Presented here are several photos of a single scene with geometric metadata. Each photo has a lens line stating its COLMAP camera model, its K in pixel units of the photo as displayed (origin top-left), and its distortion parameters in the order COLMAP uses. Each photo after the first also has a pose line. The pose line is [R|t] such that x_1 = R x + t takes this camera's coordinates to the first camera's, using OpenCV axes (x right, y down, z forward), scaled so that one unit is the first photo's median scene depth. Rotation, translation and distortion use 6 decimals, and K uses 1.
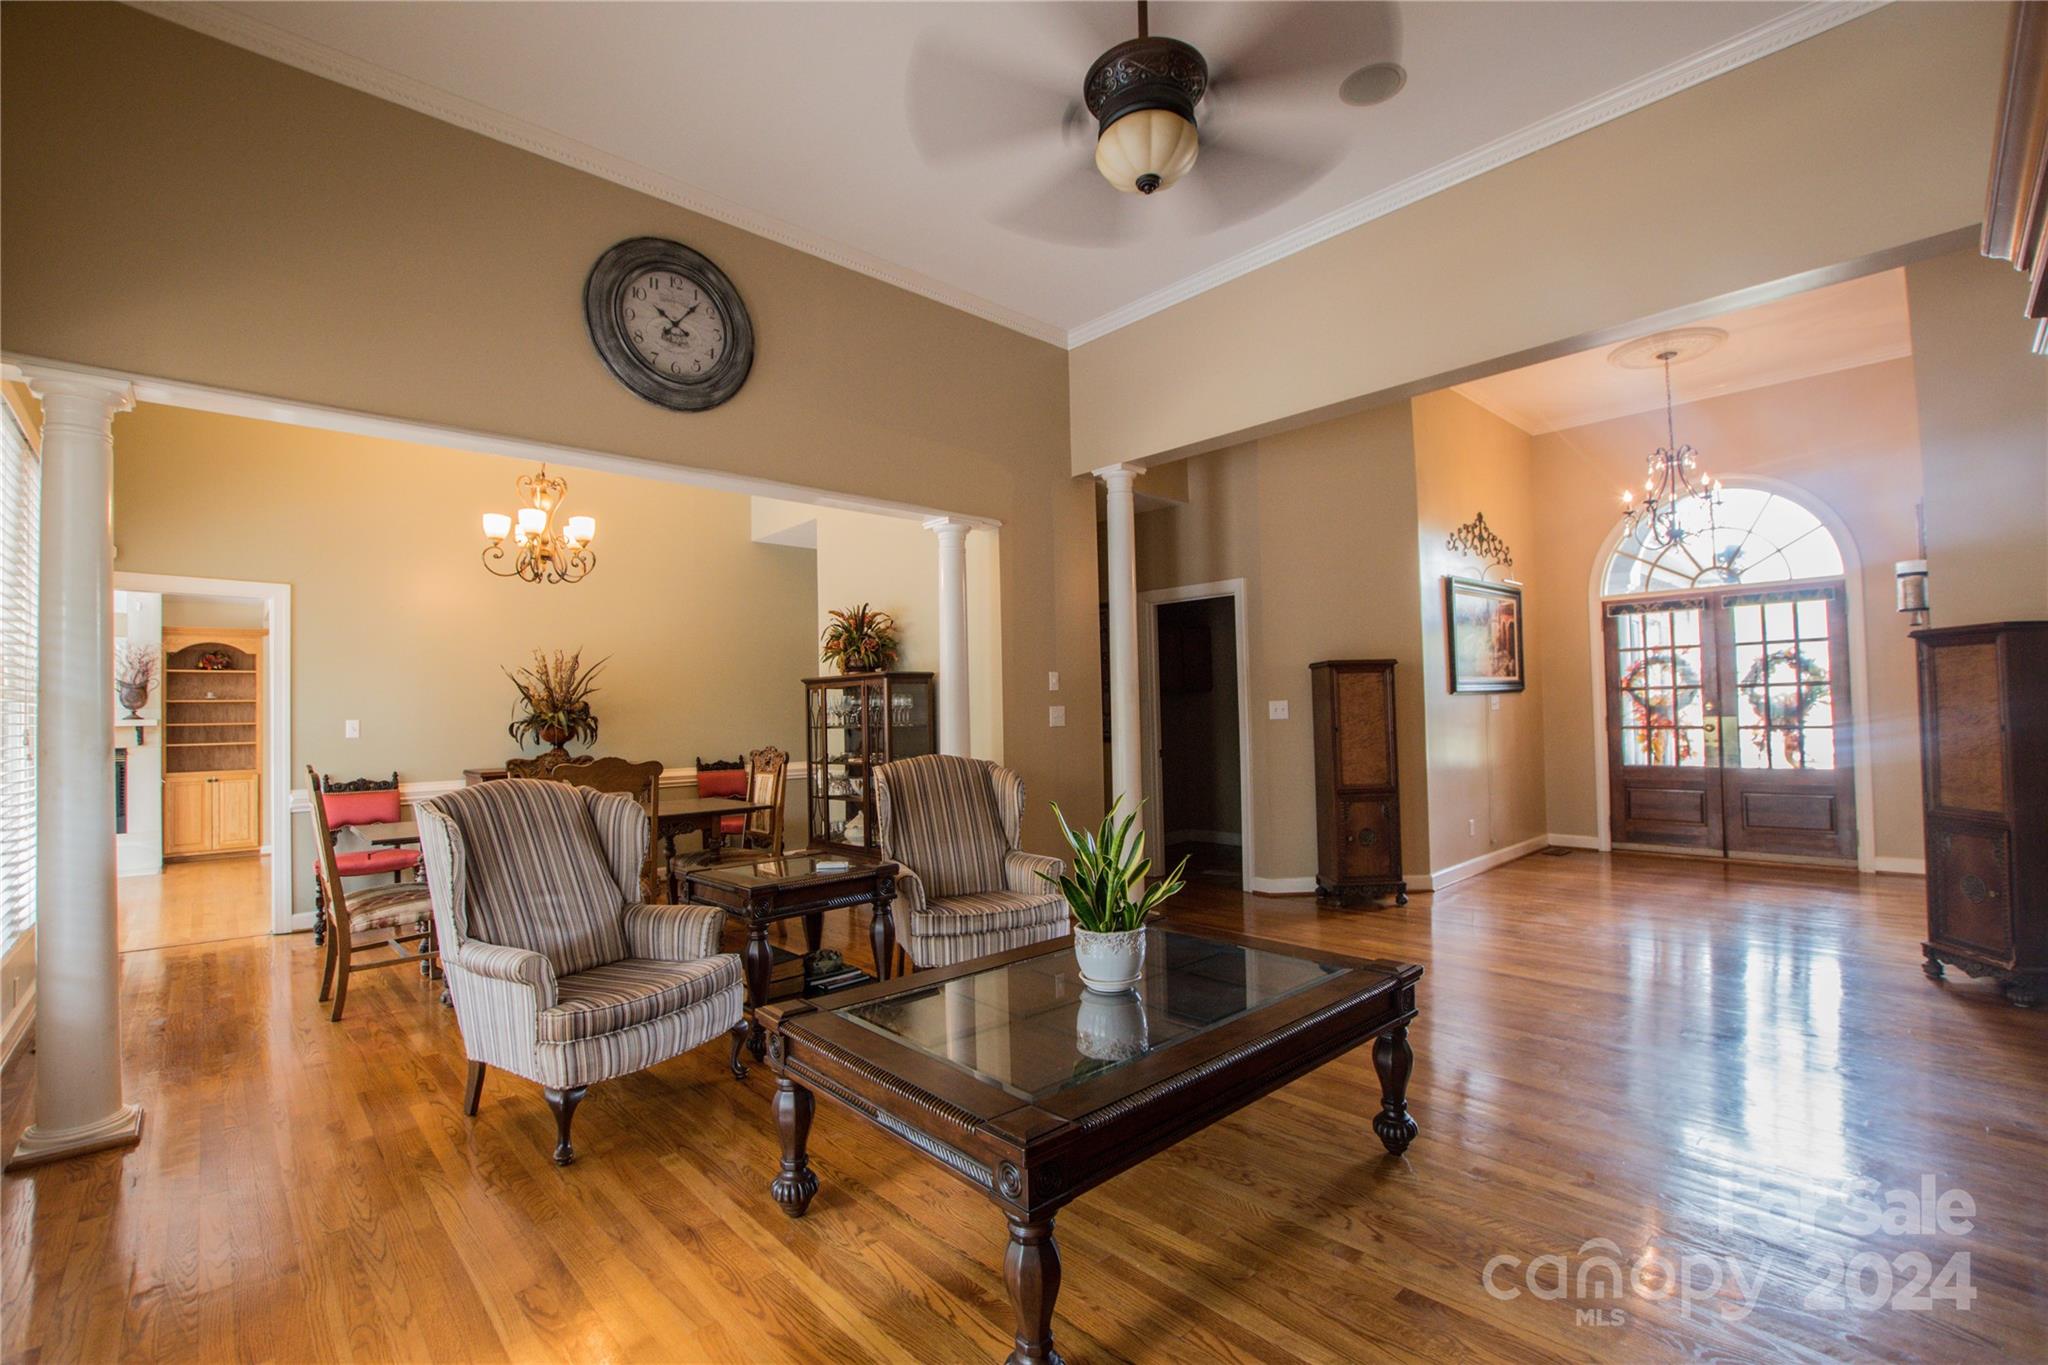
lens RADIAL K [[907.3, 0, 1075.6], [0, 907.3, 684.9], [0, 0, 1]] dist [-0.023163, -0.000149]
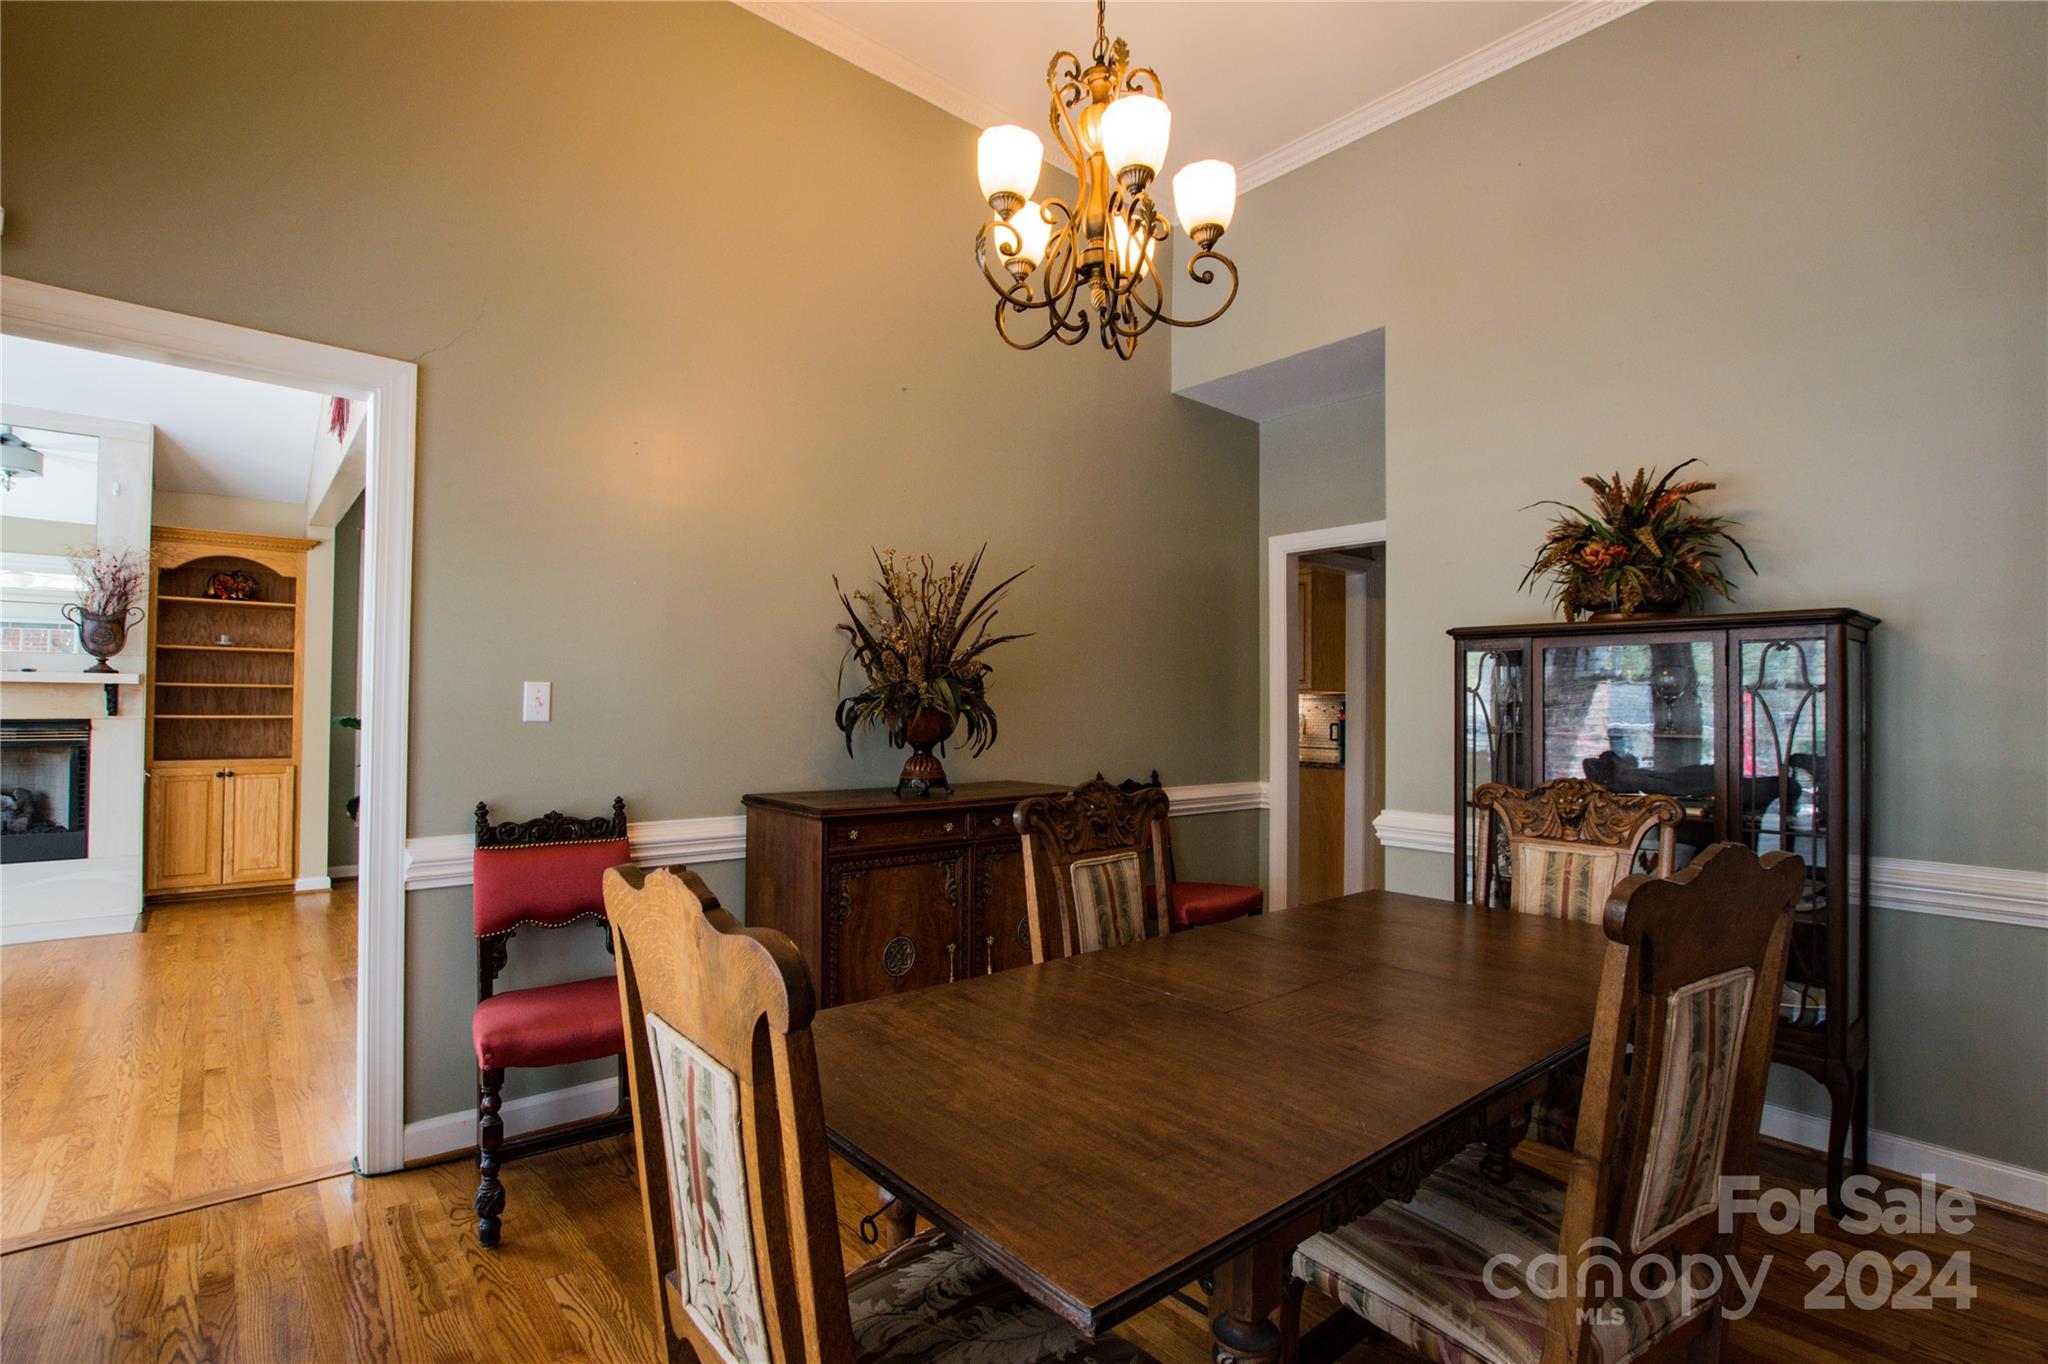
lens RADIAL K [[907.3, 0, 1021.1], [0, 907.3, 683.5], [0, 0, 1]] dist [-0.023163, -0.000149]
pose [[0.998716, 0.030979, -0.040080, -0.399405], [-0.030661, 0.999494, 0.008523, 0.021387], [0.040324, -0.007283, 0.999160, 0.406223]]
